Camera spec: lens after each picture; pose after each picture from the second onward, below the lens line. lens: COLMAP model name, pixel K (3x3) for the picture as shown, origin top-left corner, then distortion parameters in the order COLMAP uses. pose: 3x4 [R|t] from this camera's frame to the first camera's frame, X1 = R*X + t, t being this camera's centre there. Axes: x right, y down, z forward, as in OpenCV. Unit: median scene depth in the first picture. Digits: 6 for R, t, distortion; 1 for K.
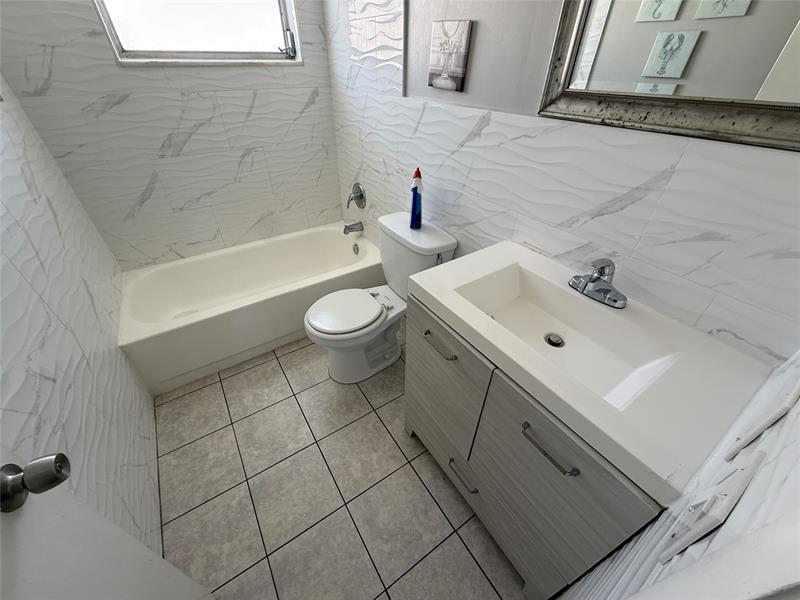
lens RADIAL K [[317.9, 0, 401.1], [0, 317.9, 297.9], [0, 0, 1]] dist [-0.000454, -0.000512]
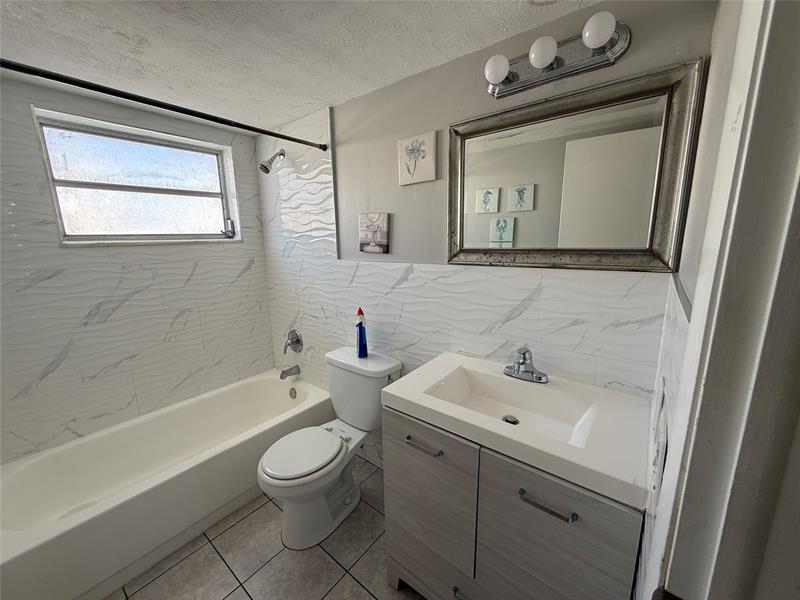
lens RADIAL K [[317.9, 0, 397.2], [0, 317.9, 299.6], [0, 0, 1]] dist [-0.000454, -0.000512]
pose [[0.950918, -0.082758, 0.298172, -0.152566], [0.203900, 0.892385, -0.402585, 0.074324], [-0.232767, 0.443622, 0.865459, -0.091697]]
